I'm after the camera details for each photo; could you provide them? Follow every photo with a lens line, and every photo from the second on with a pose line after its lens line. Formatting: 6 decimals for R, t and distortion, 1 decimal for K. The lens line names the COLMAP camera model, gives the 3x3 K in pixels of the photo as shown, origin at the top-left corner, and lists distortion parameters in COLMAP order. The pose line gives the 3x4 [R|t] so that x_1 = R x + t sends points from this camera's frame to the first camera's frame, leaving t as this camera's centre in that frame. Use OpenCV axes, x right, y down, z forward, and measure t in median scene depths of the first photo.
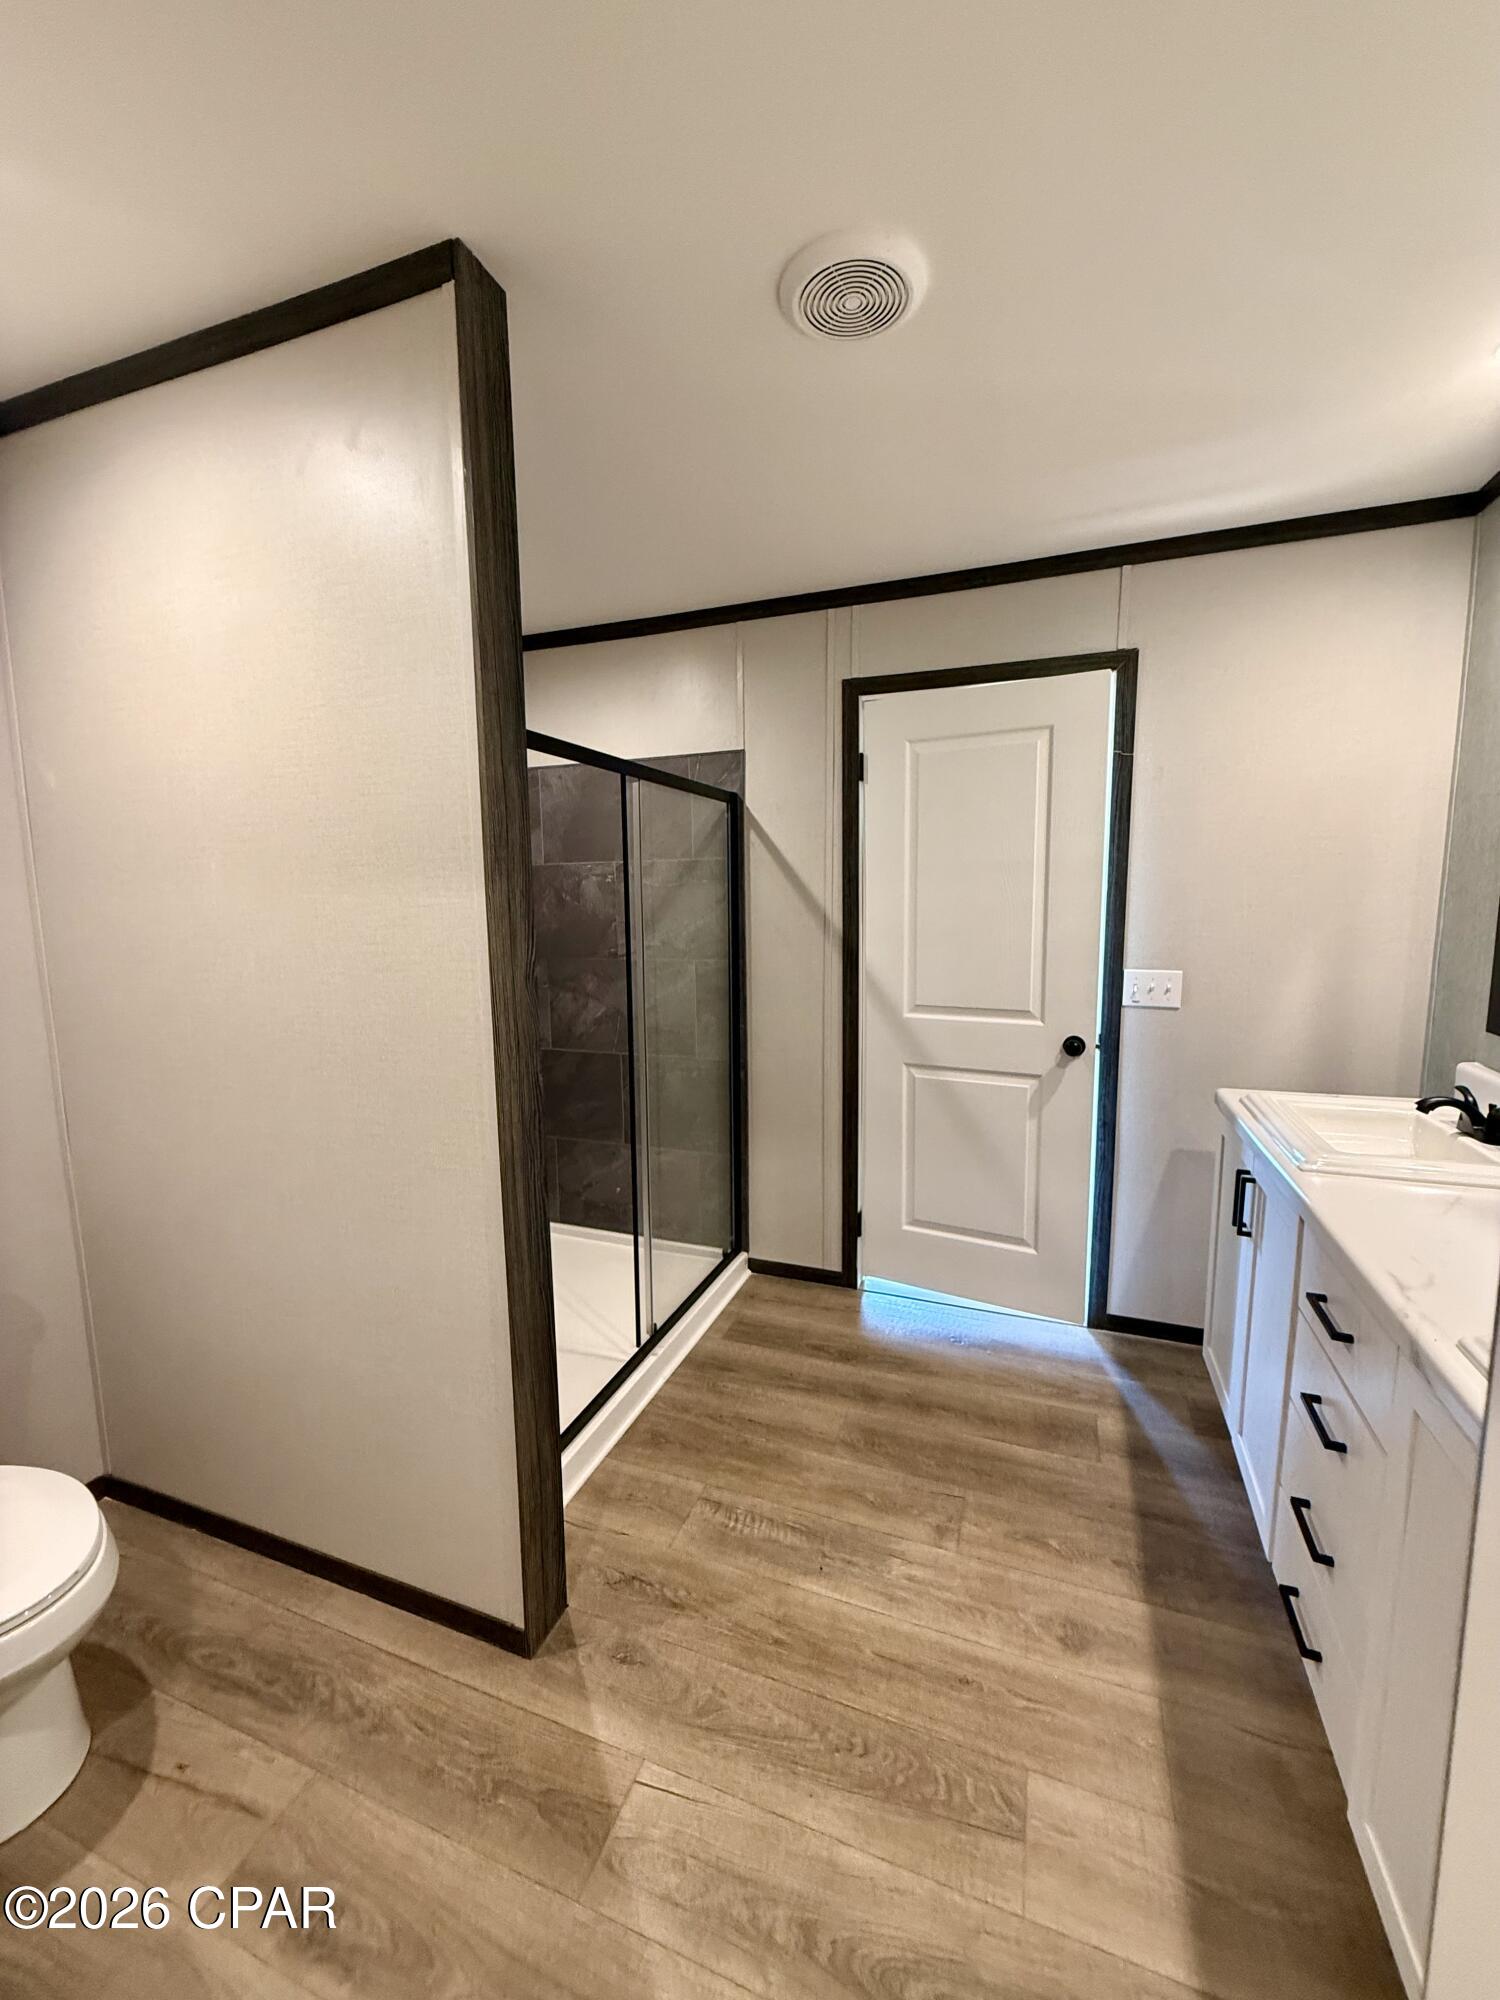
lens RADIAL K [[795.6, 0, 746.0], [0, 795.6, 995.1], [0, 0, 1]] dist [0.005220, -0.000113]
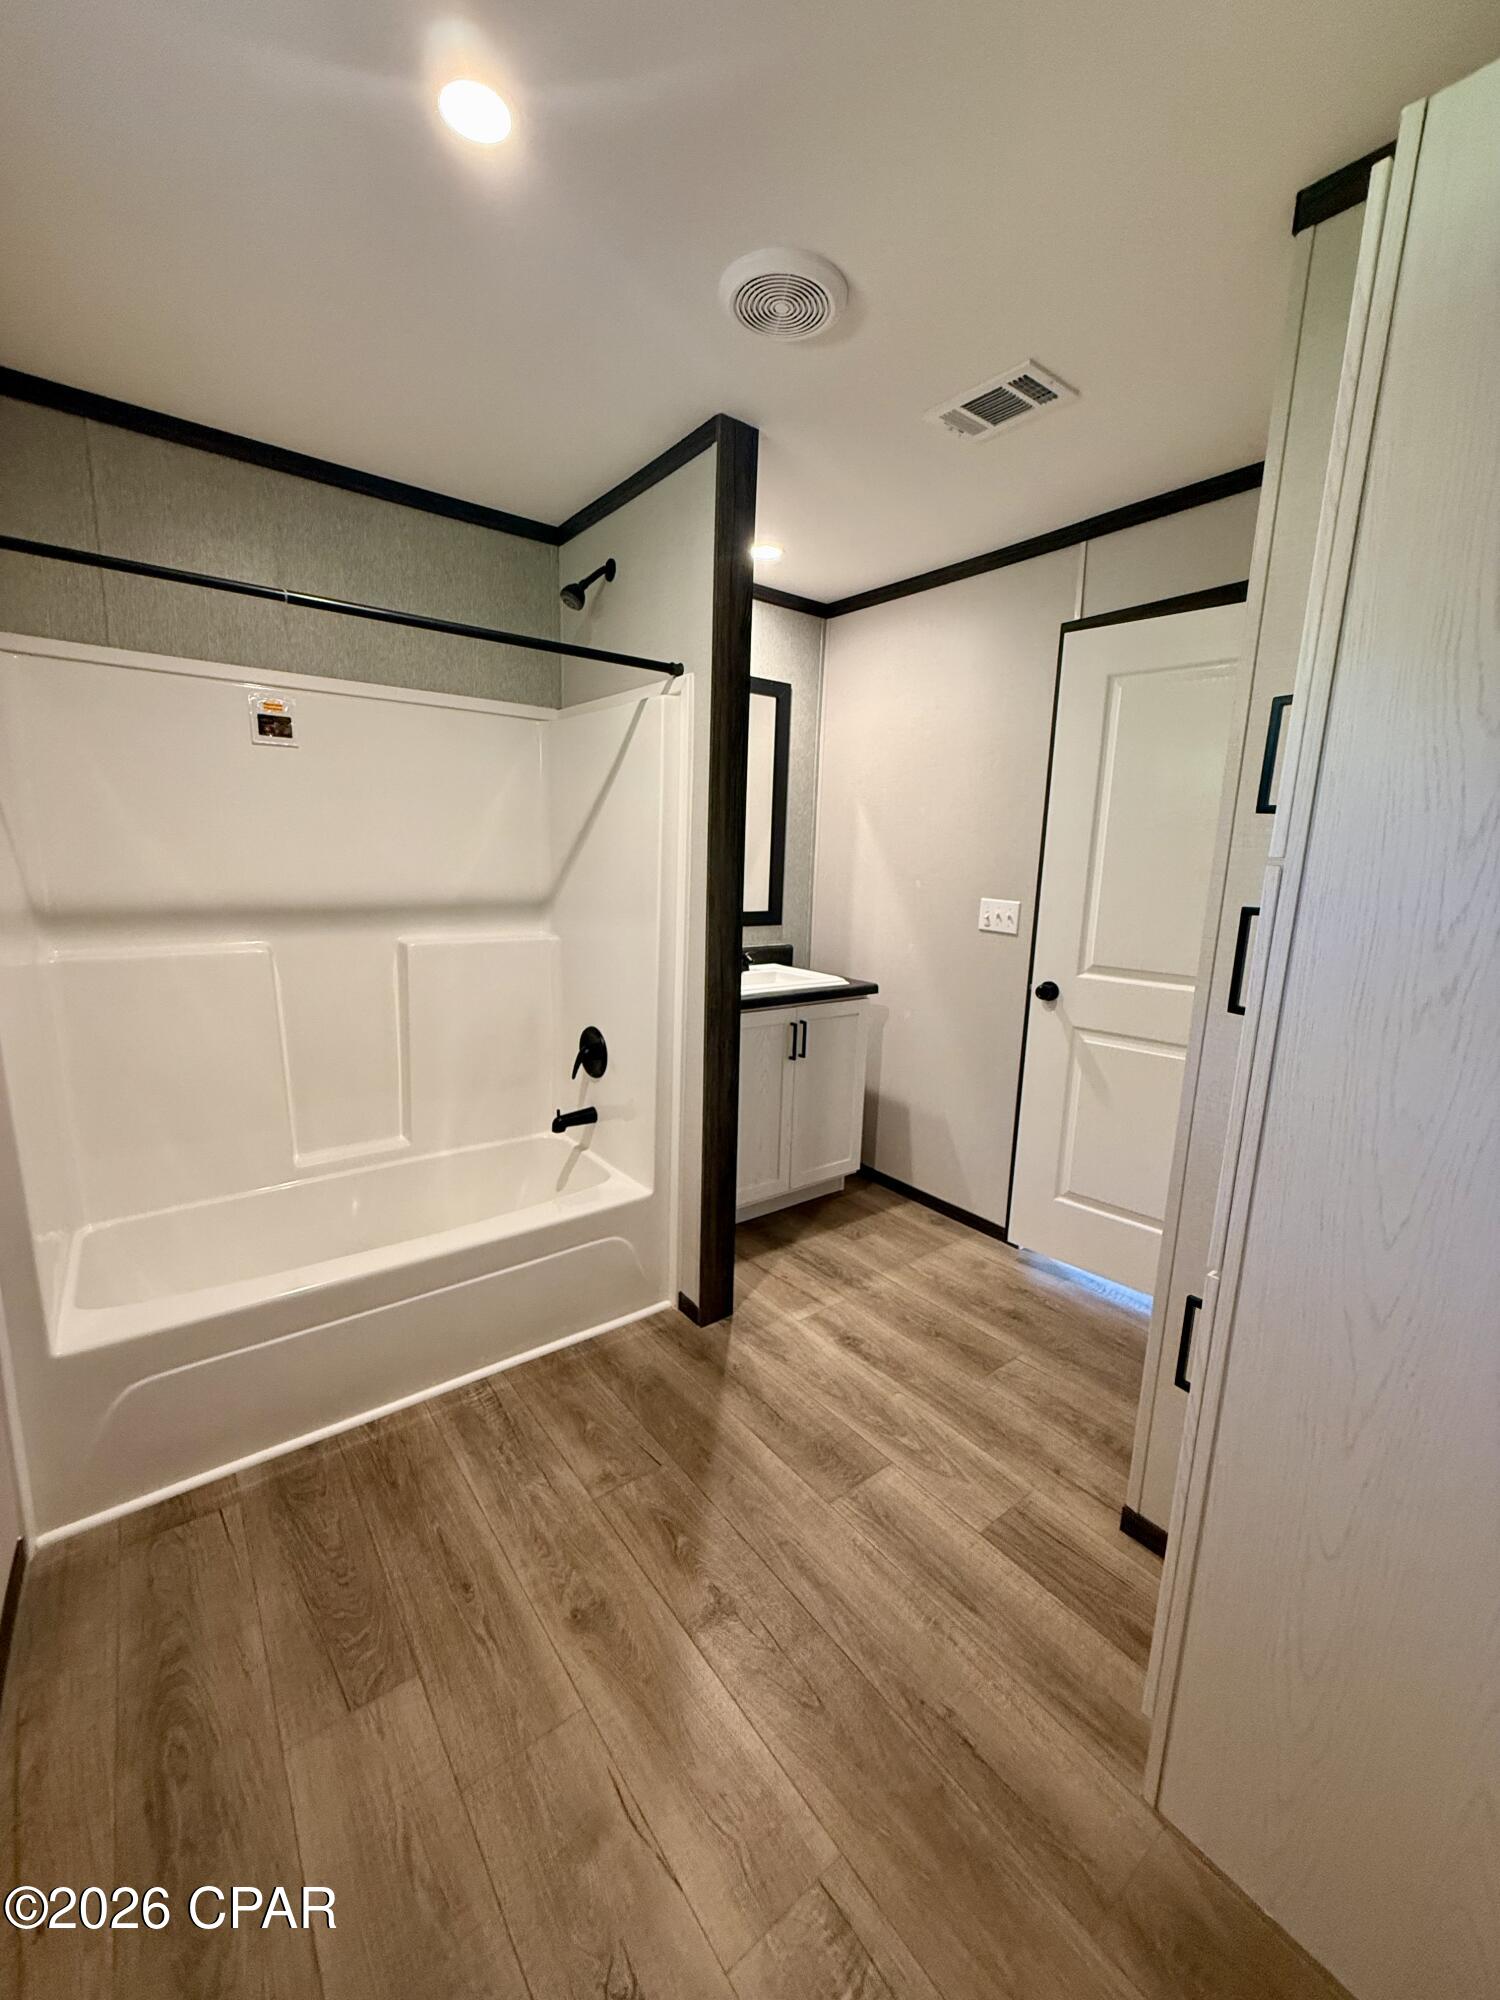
lens RADIAL K [[795.6, 0, 746.0], [0, 795.6, 995.1], [0, 0, 1]] dist [0.005220, -0.000113]
pose [[0.847261, 0.124984, -0.516264, 0.960227], [-0.095325, 0.991921, 0.083695, -0.027418], [0.522553, -0.021698, 0.852330, 0.300949]]
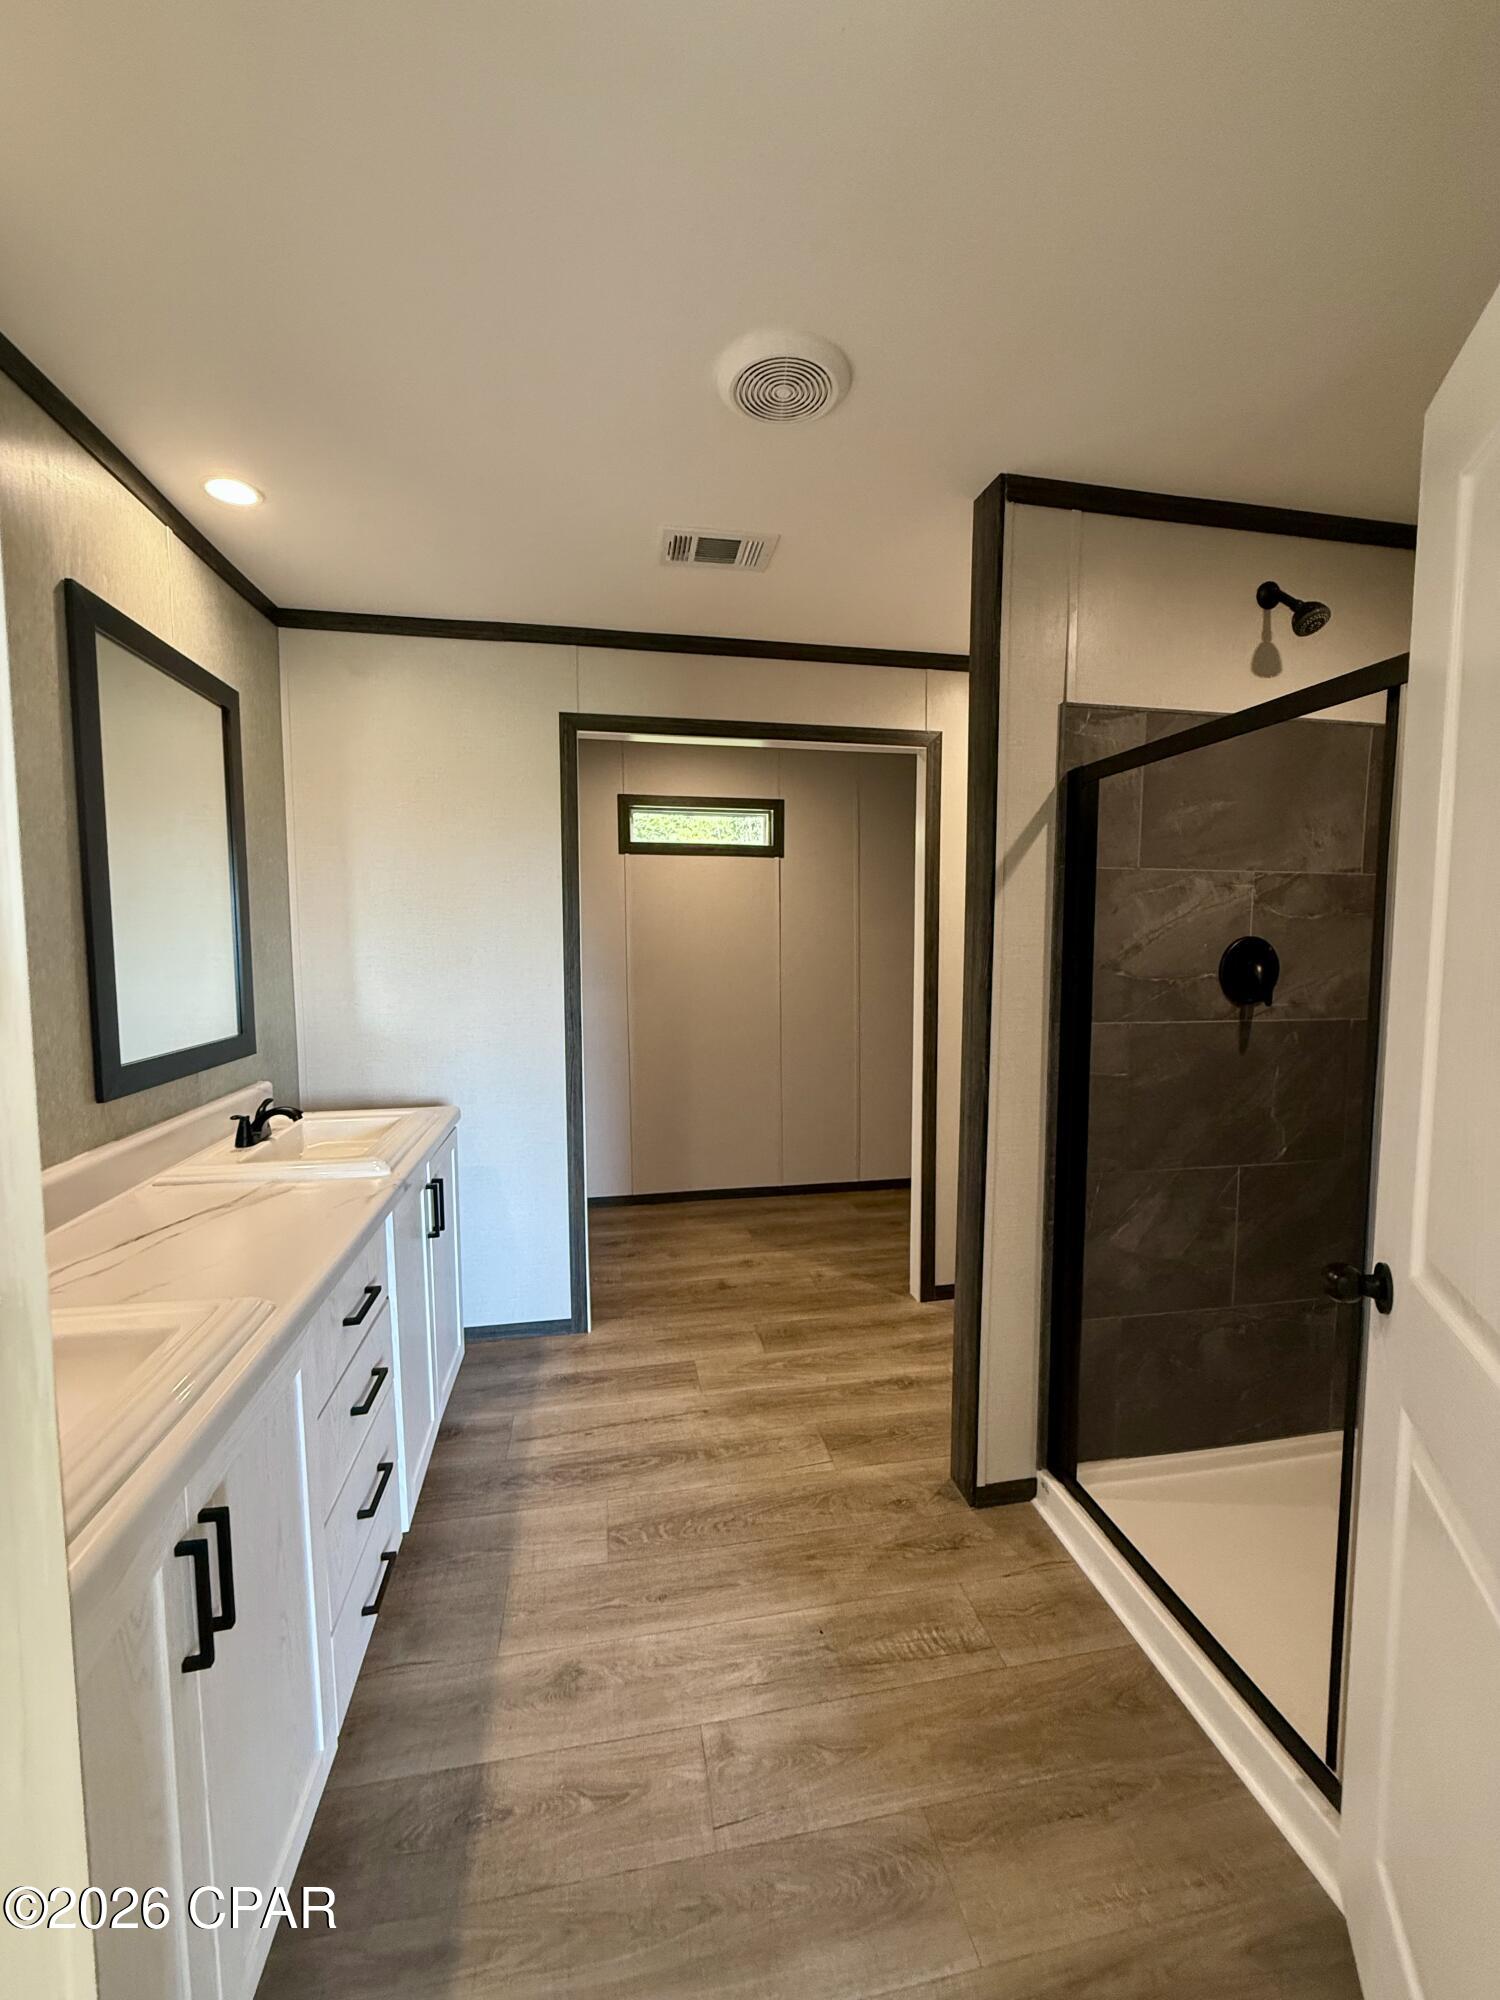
lens RADIAL K [[791.4, 0, 739.9], [0, 791.4, 991.2], [0, 0, 1]] dist [-0.001091, 0.000171]
pose [[-0.855992, 0.049503, -0.514613, 0.682288], [-0.049591, 0.982953, 0.177043, -0.209059], [0.514605, 0.177068, -0.838945, 1.757800]]
